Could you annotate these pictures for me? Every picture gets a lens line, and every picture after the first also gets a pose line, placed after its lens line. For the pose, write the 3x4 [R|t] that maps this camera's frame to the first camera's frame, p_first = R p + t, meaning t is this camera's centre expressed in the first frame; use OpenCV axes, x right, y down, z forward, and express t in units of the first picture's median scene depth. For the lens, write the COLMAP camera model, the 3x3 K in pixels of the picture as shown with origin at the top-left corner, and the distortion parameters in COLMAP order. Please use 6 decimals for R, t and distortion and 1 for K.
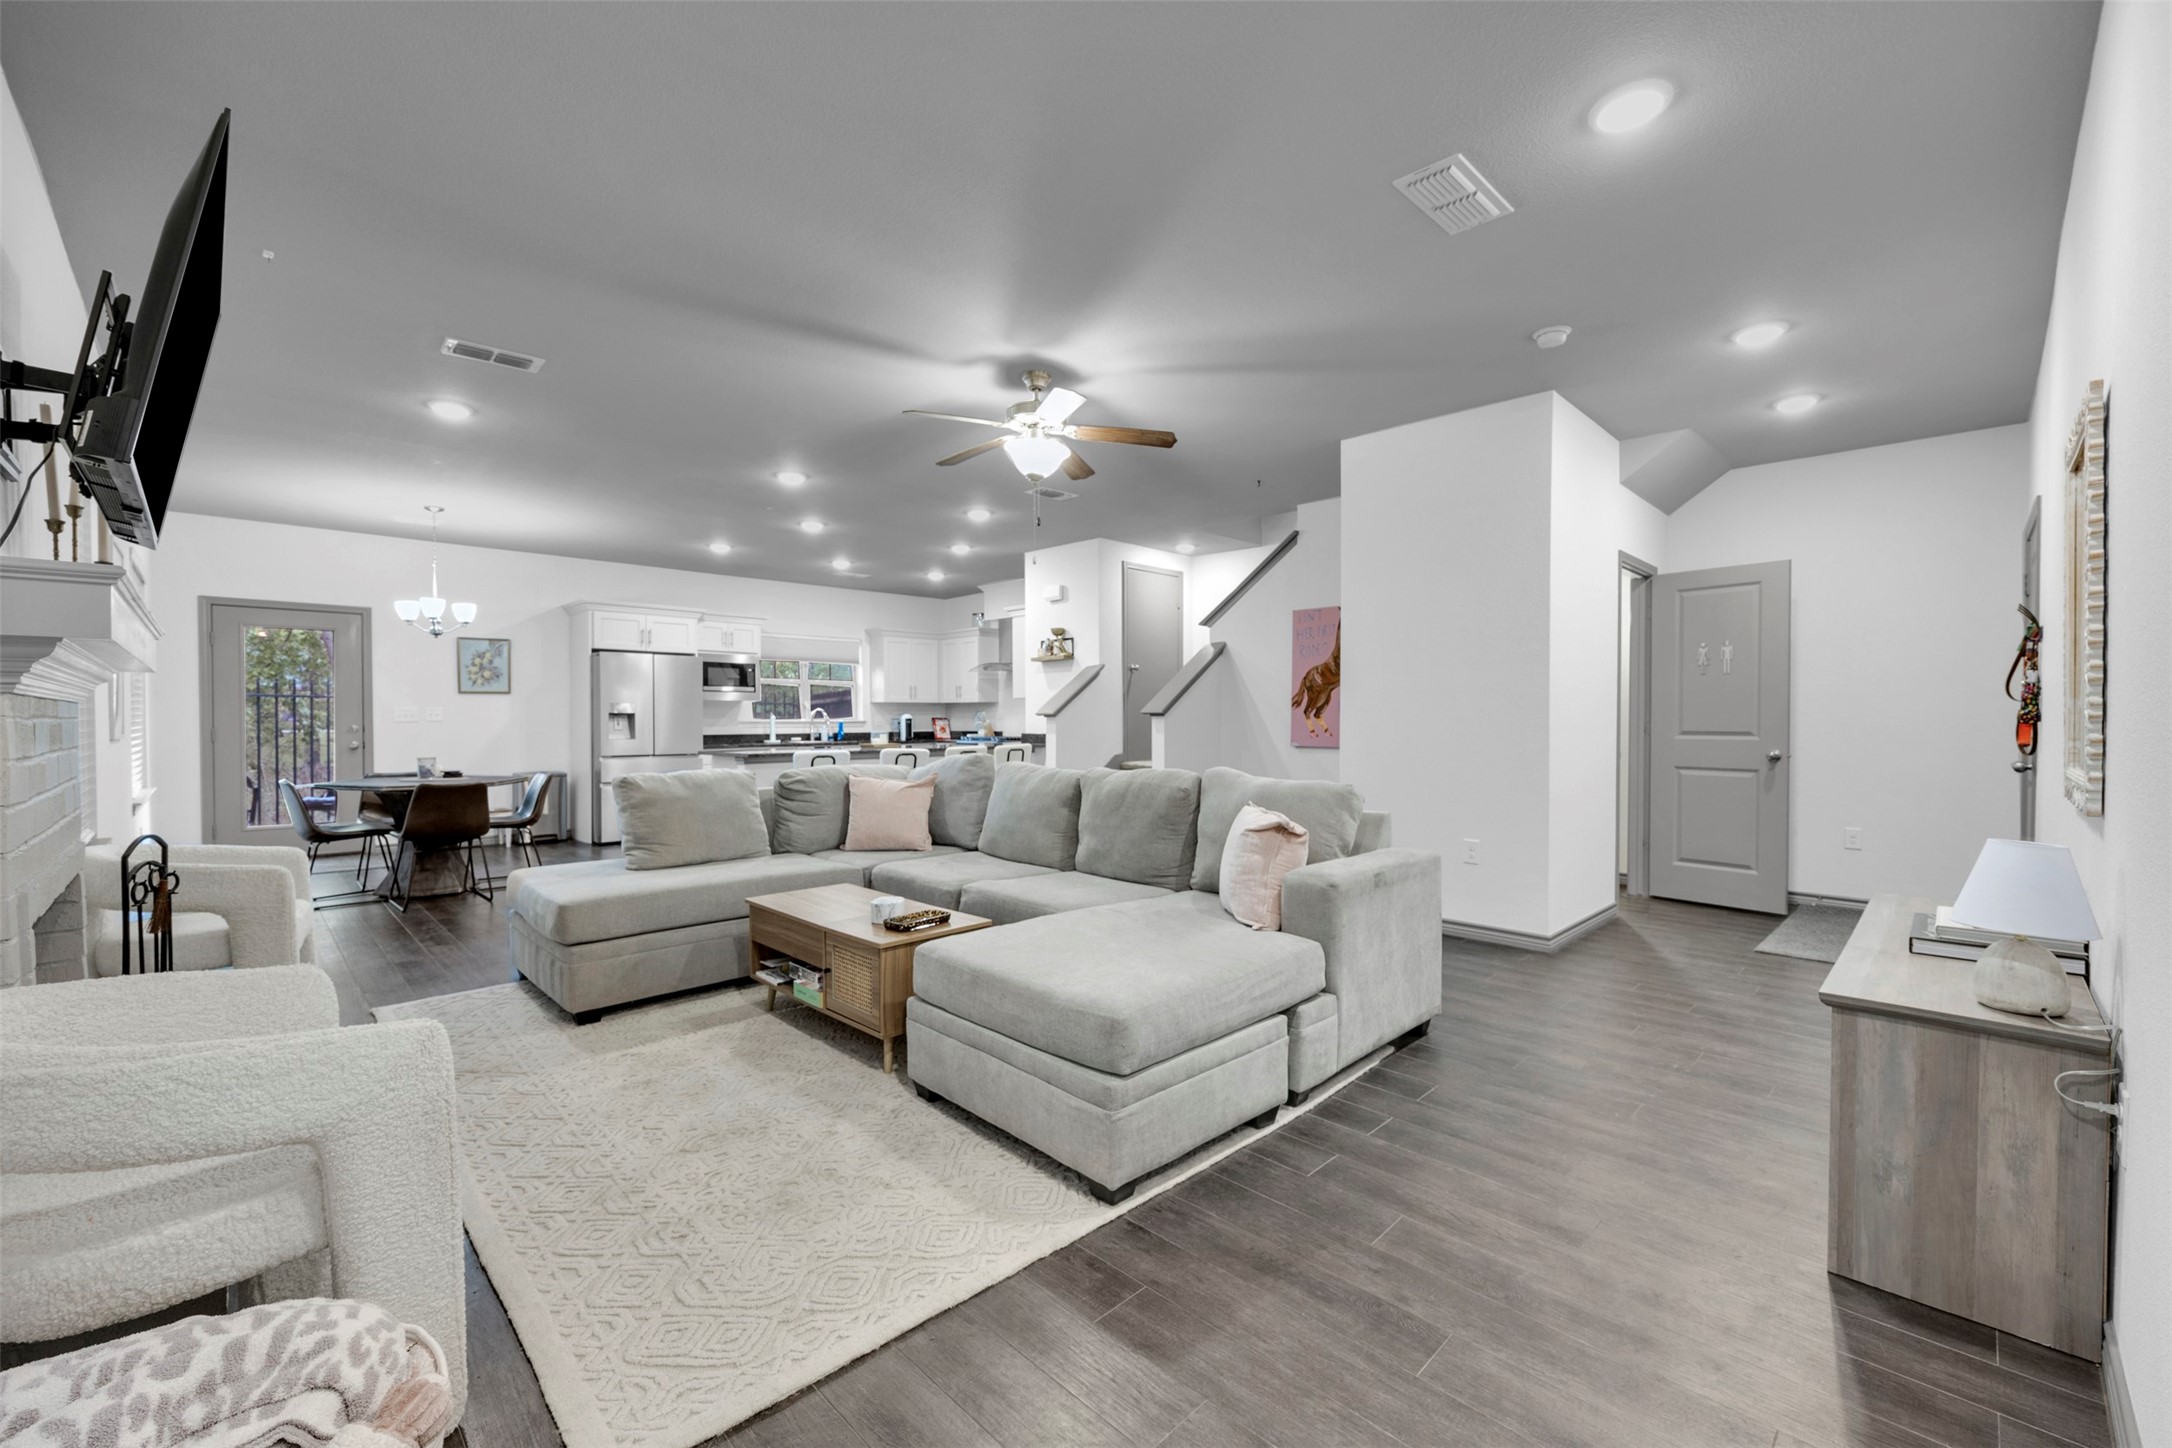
lens RADIAL K [[887.9, 0, 1088.1], [0, 887.9, 724.6], [0, 0, 1]] dist [0.001240, -0.000208]
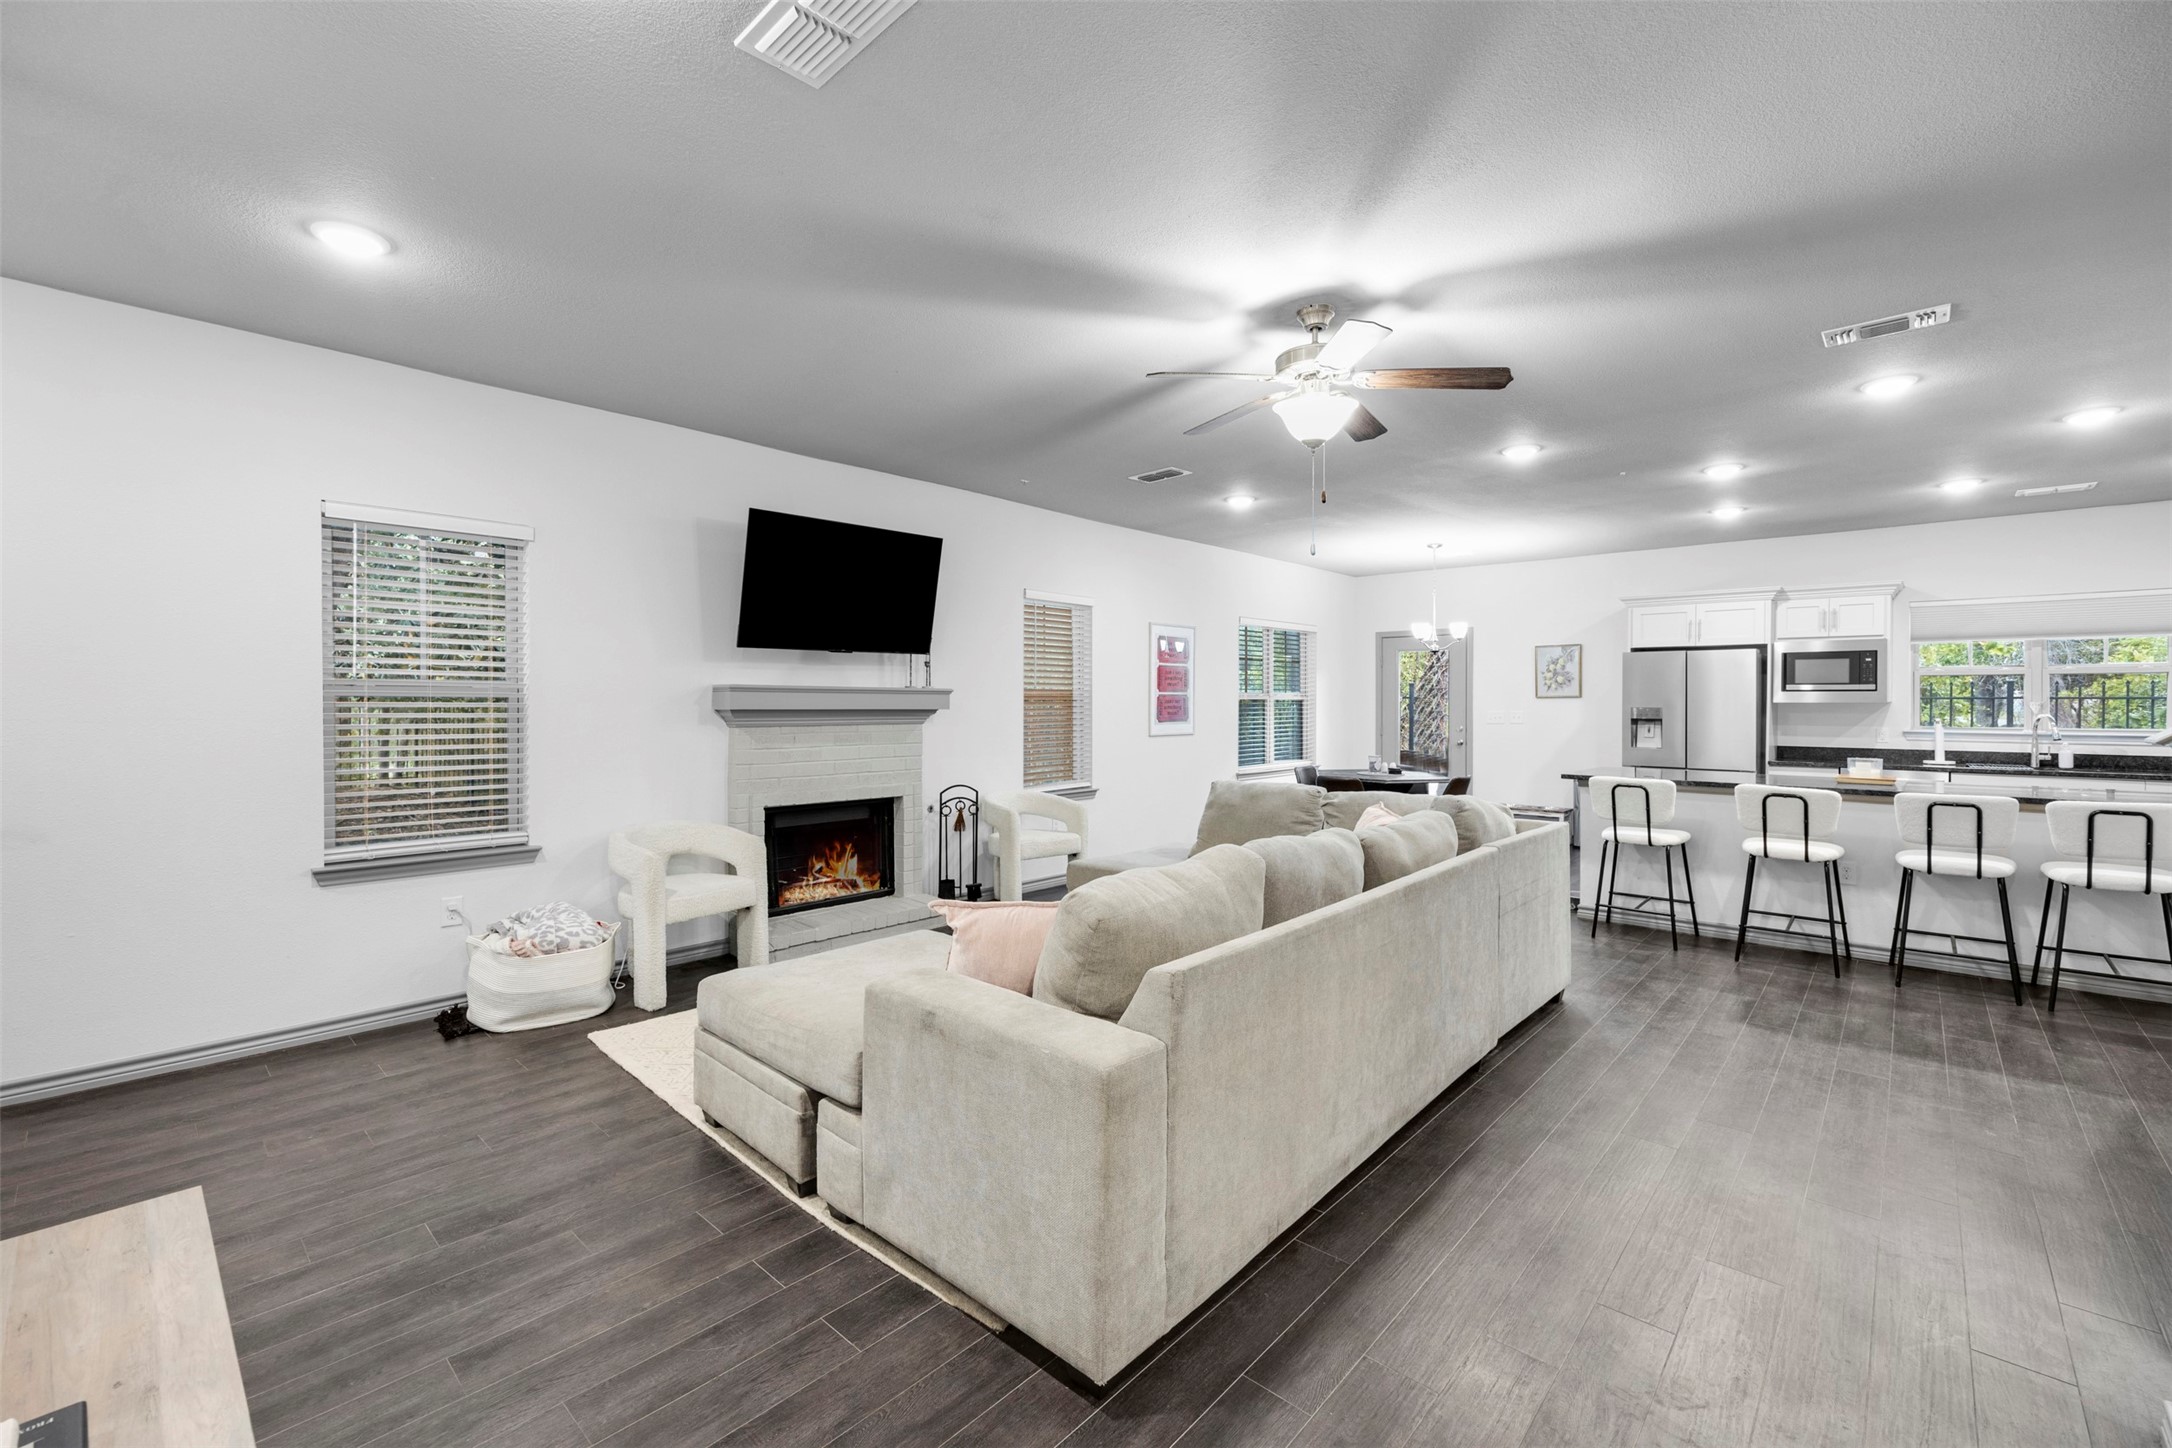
lens RADIAL K [[887.9, 0, 1072.0], [0, 887.9, 721.9], [0, 0, 1]] dist [0.001240, -0.000208]
pose [[0.043779, 0.025111, -0.998726, 0.346893], [-0.009707, 0.999648, 0.024709, -0.026084], [0.998994, 0.008613, 0.044008, 0.372019]]
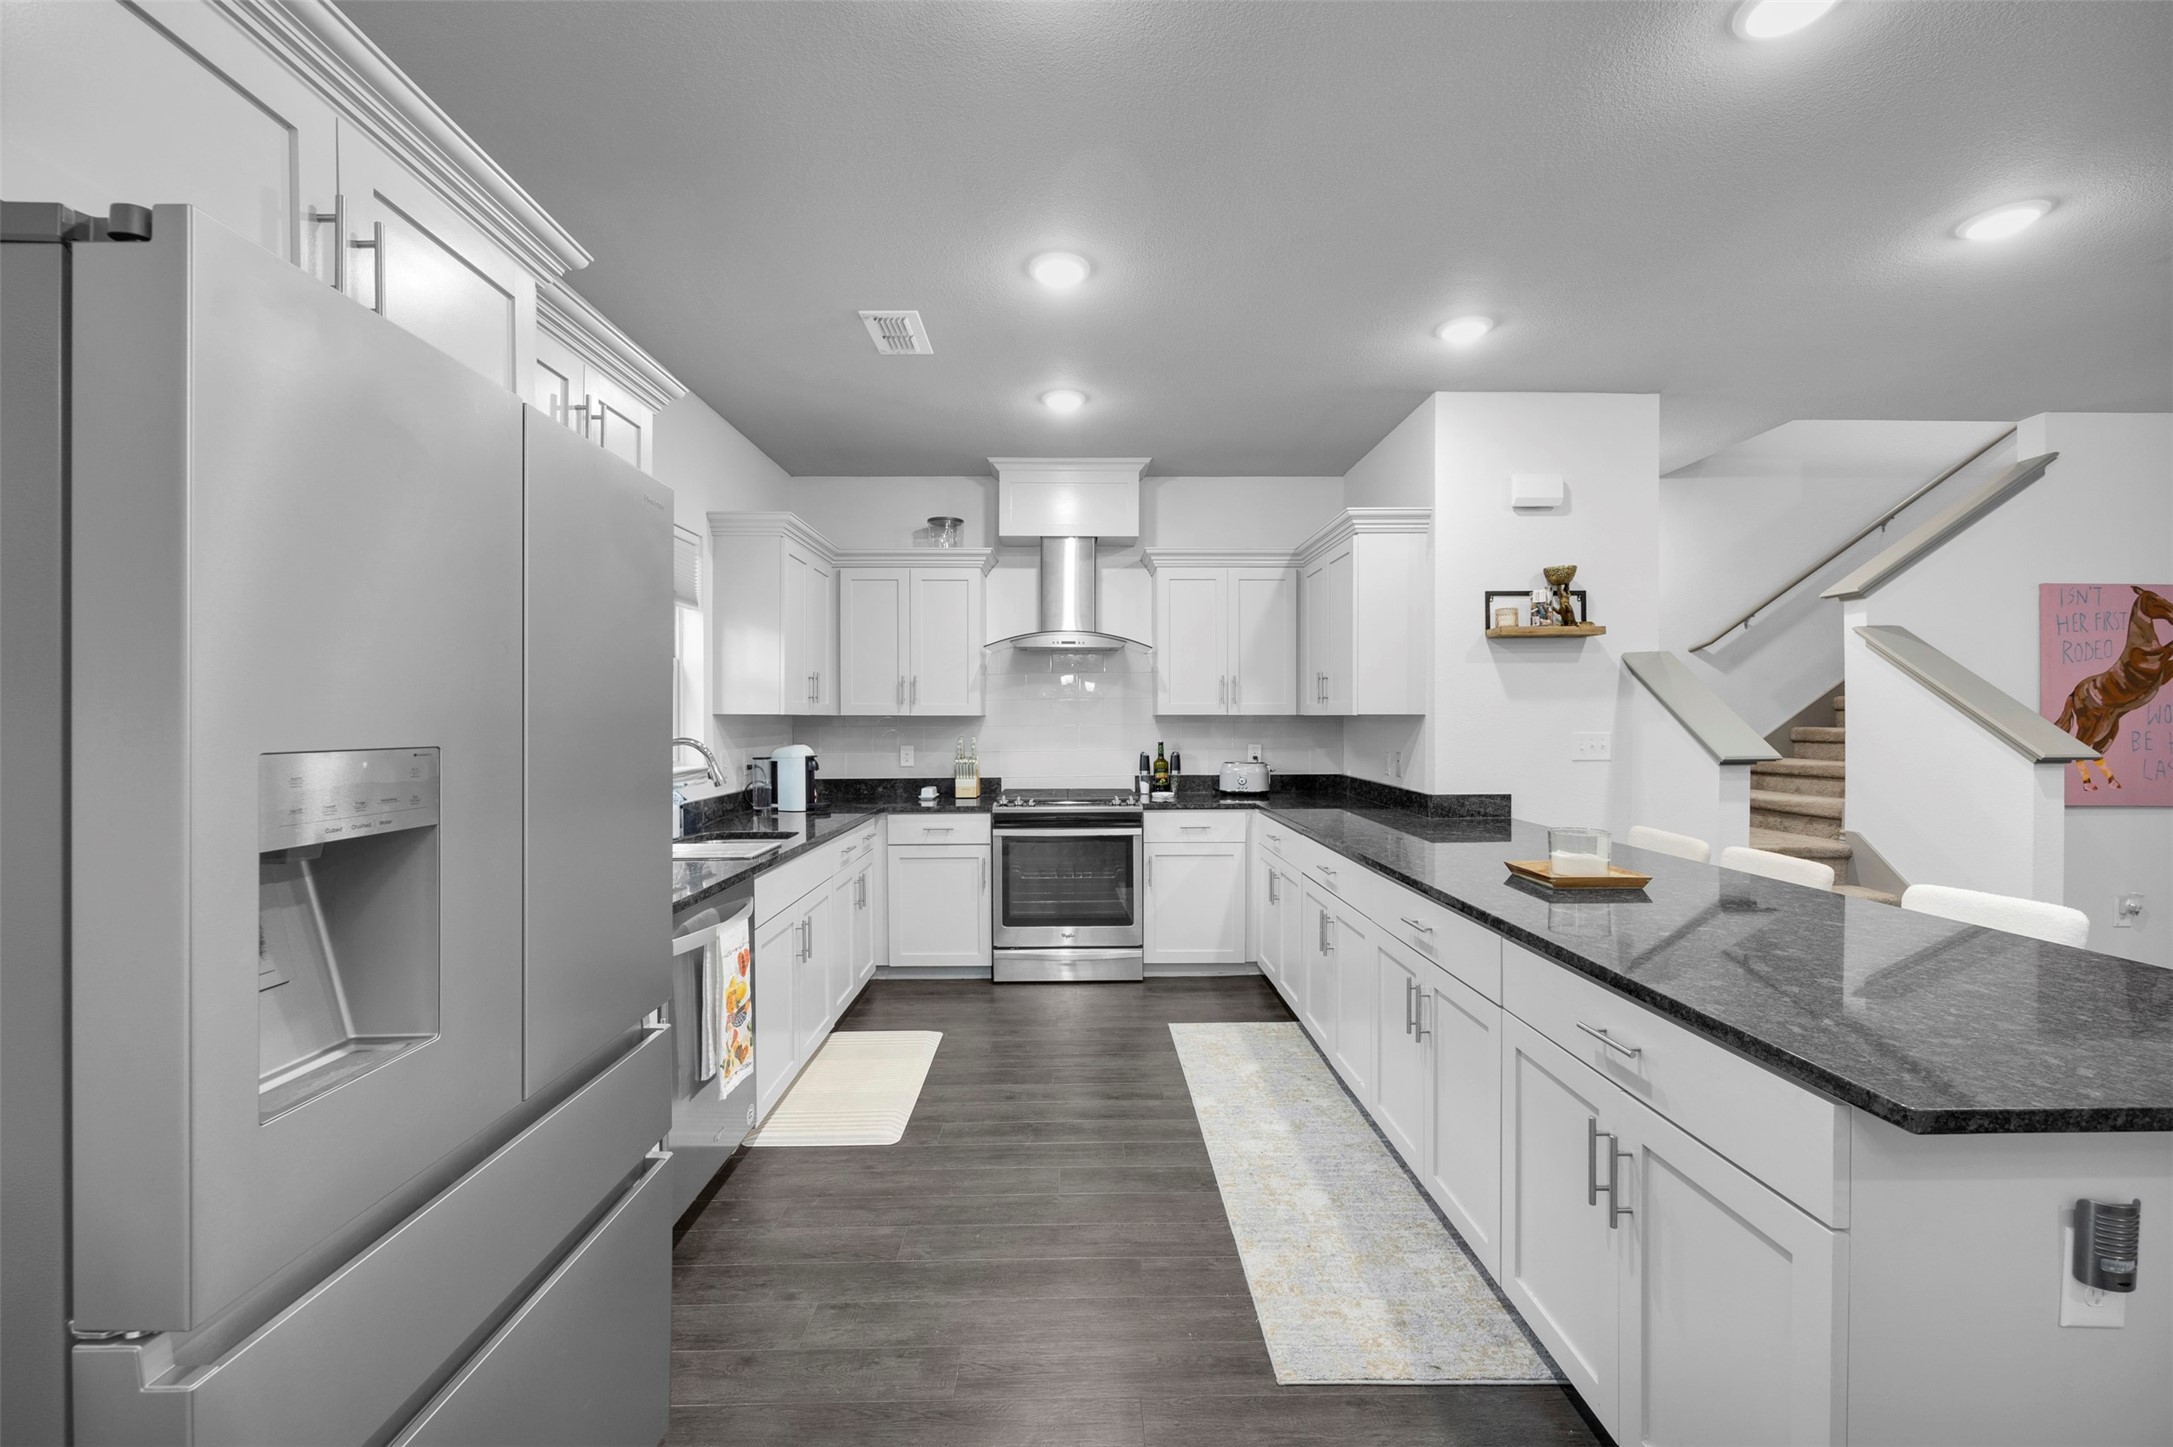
lens RADIAL K [[888.3, 0, 1082.6], [0, 888.3, 735.0], [0, 0, 1]] dist [0.001240, -0.000208]
pose [[0.690691, -0.009391, 0.723089, -0.534659], [0.002964, 0.999944, 0.010155, -0.025763], [-0.723144, -0.004871, 0.690681, 0.840595]]
